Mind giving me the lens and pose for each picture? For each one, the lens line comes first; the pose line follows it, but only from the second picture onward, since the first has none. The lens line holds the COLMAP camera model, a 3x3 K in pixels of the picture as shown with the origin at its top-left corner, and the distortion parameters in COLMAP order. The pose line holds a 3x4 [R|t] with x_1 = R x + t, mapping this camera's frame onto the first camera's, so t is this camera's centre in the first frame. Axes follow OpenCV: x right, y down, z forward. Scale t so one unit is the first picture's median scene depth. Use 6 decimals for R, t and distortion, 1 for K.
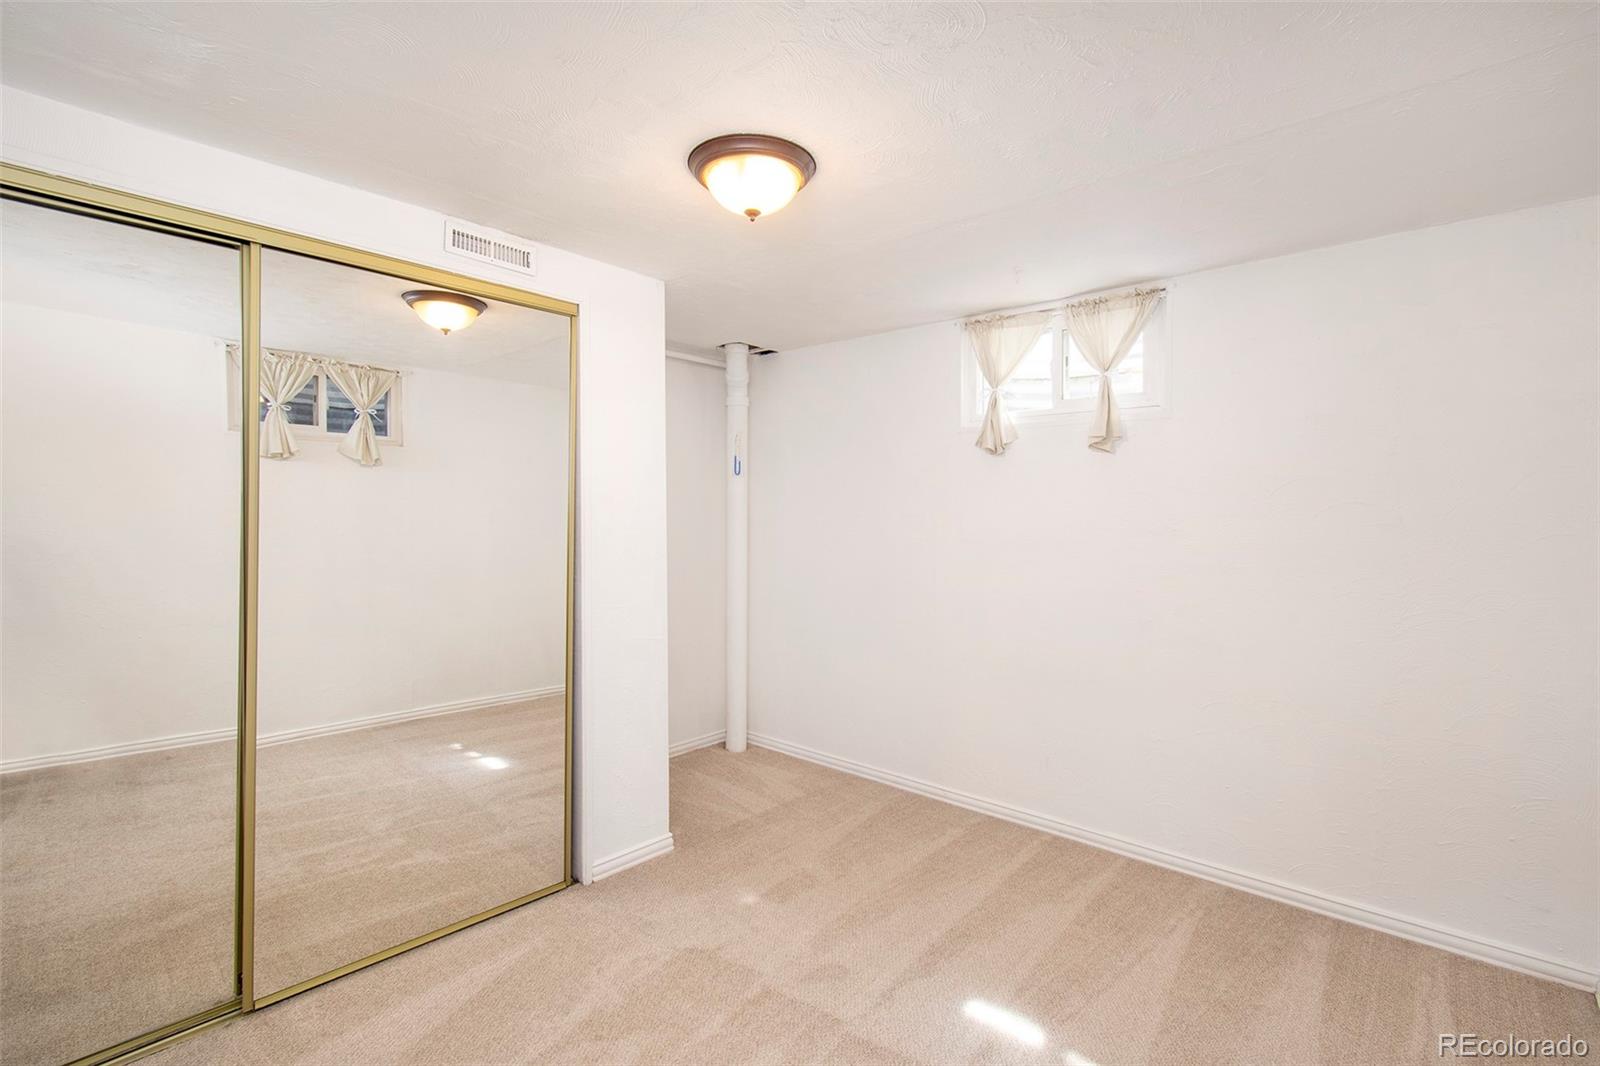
lens RADIAL K [[716.0, 0, 807.7], [0, 716.0, 523.6], [0, 0, 1]] dist [0.000569, -0.000149]
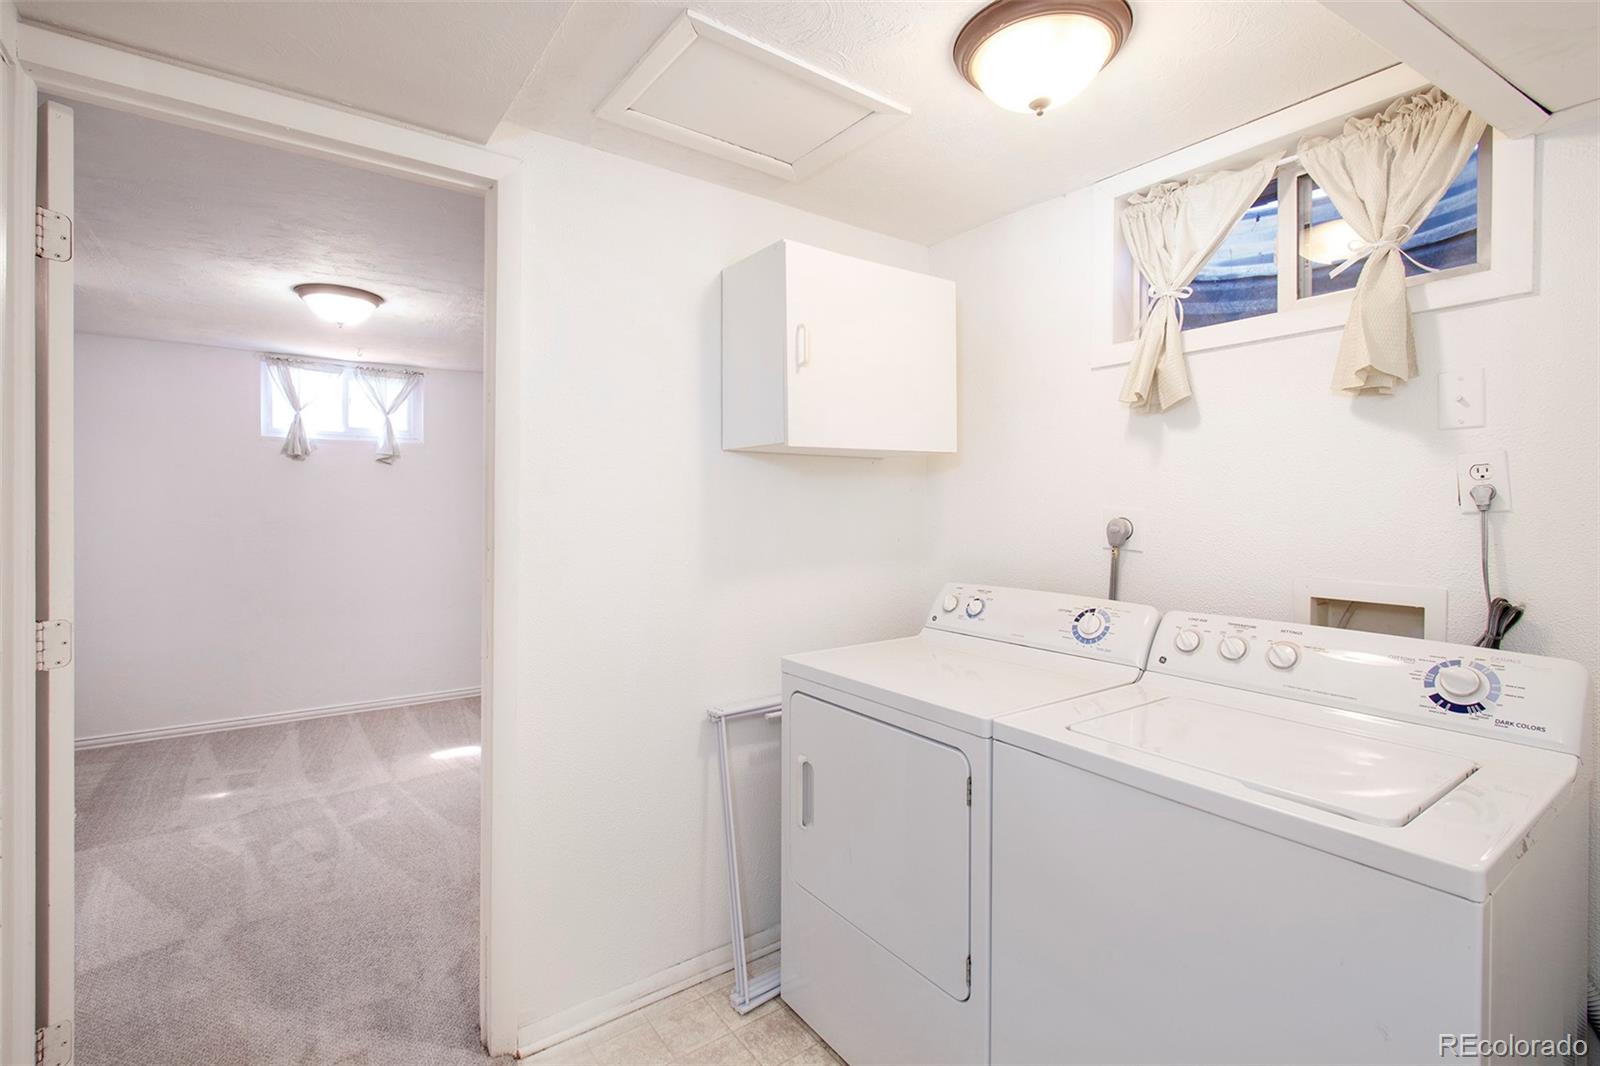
lens RADIAL K [[716.0, 0, 807.7], [0, 716.0, 523.6], [0, 0, 1]] dist [0.000569, -0.000149]
pose [[0.225875, -0.033376, 0.973584, -0.967996], [0.006911, 0.999443, 0.032659, -0.012102], [-0.974132, -0.000649, 0.225980, -0.303072]]
